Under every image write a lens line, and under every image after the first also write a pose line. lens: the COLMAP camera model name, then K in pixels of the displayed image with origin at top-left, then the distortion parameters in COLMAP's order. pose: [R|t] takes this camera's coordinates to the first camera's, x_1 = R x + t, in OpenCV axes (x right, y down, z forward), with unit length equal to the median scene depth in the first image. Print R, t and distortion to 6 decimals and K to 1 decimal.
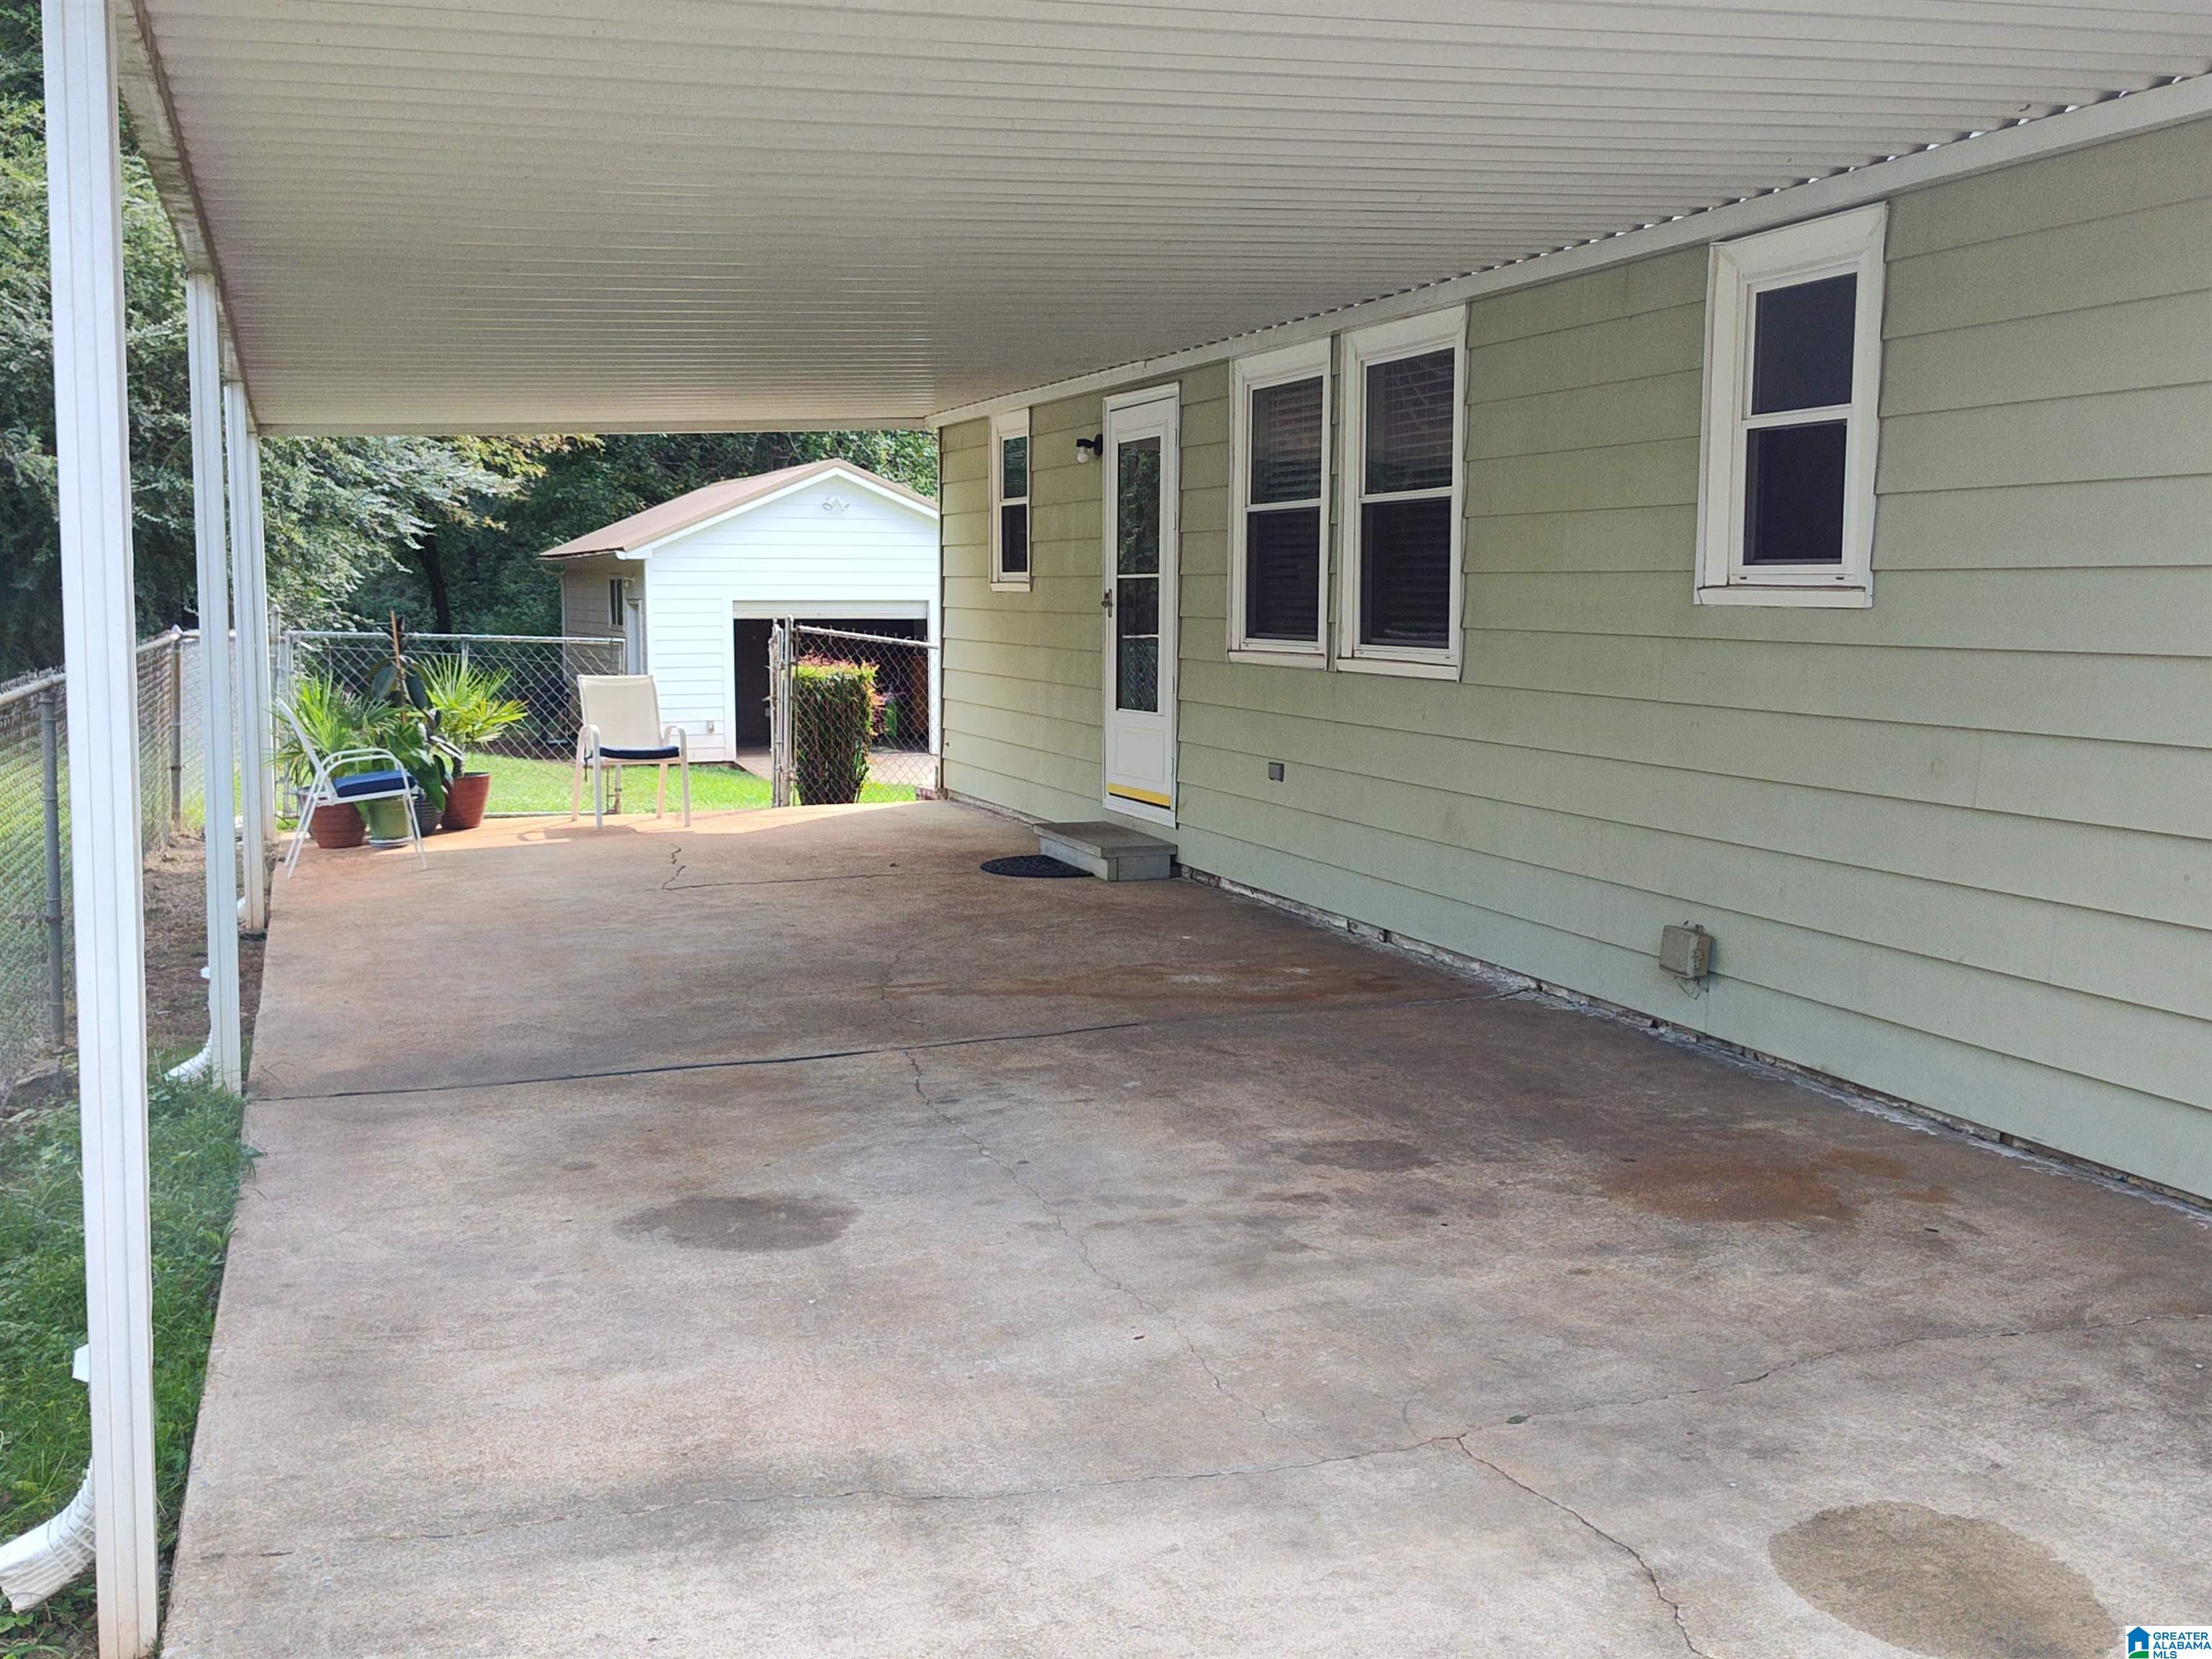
lens RADIAL K [[2143.1, 0, 1106.0], [0, 2143.1, 829.5], [0, 0, 1]] dist [0.049212, -0.018238]
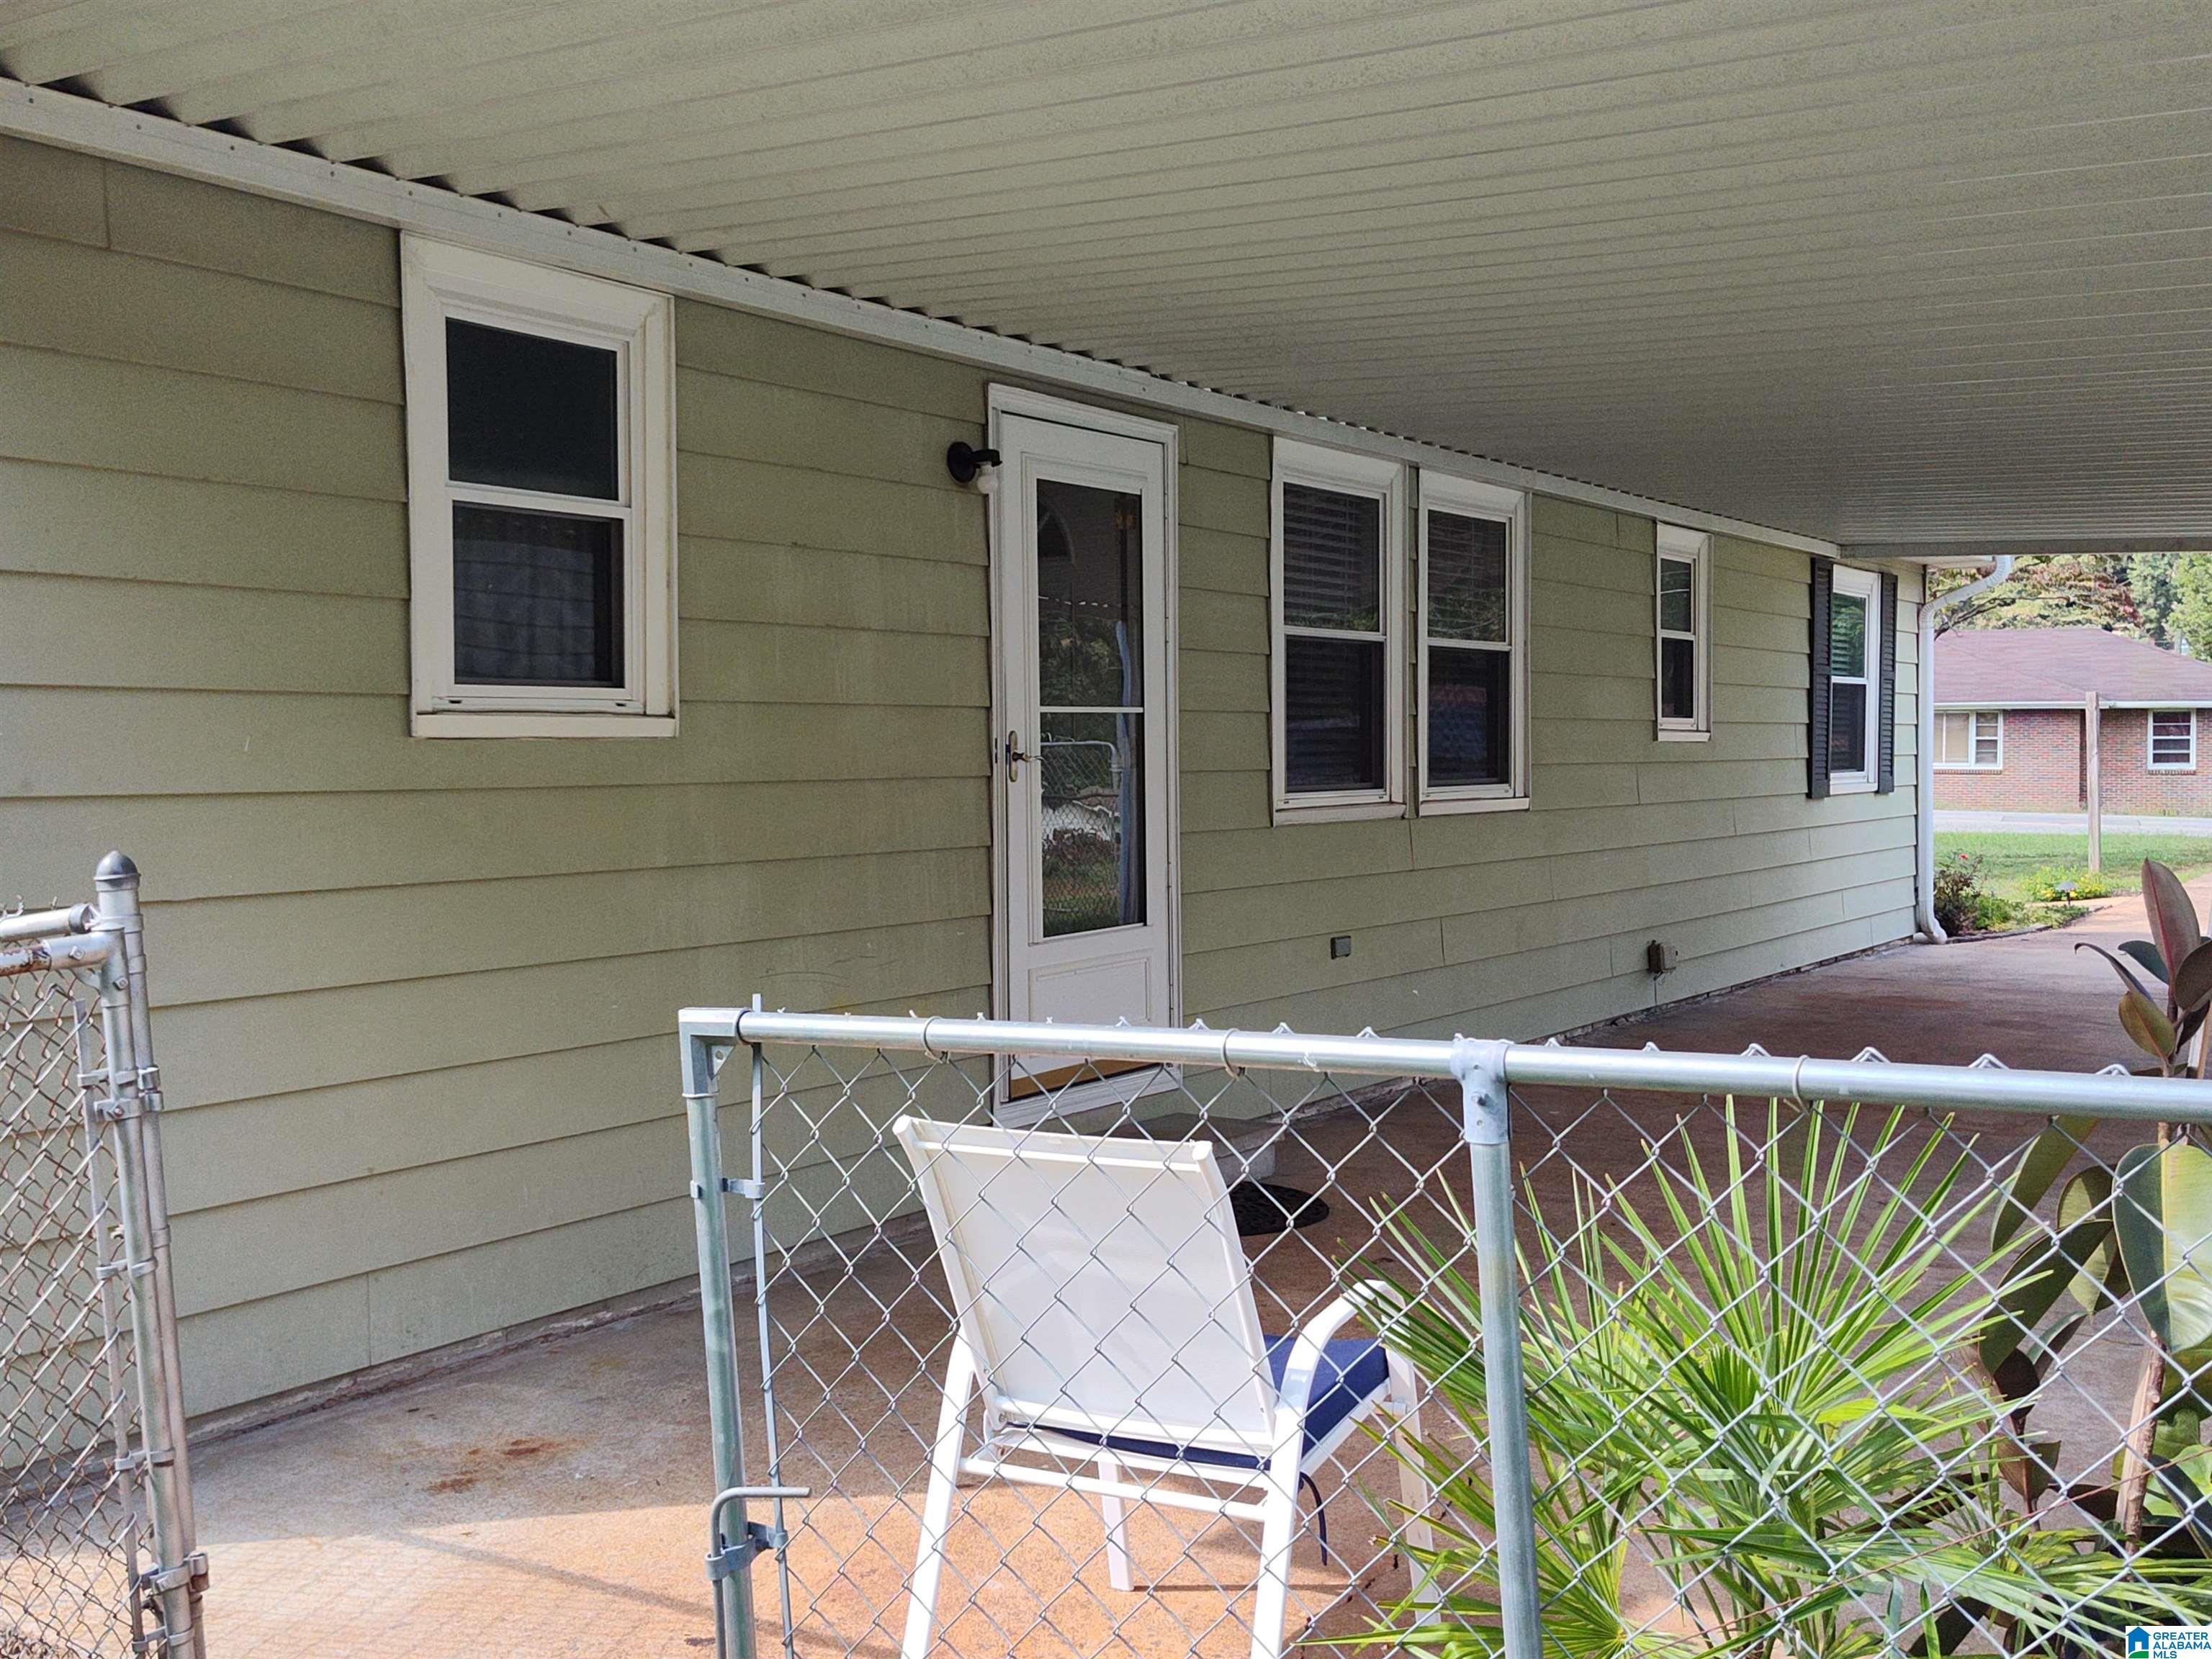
lens RADIAL K [[2143.1, 0, 1106.0], [0, 2143.1, 829.5], [0, 0, 1]] dist [0.049212, -0.018238]
pose [[-0.563447, -0.055702, 0.824272, -0.594920], [0.075336, 0.990103, 0.118405, -0.190262], [-0.822710, 0.128812, -0.553675, 1.626868]]
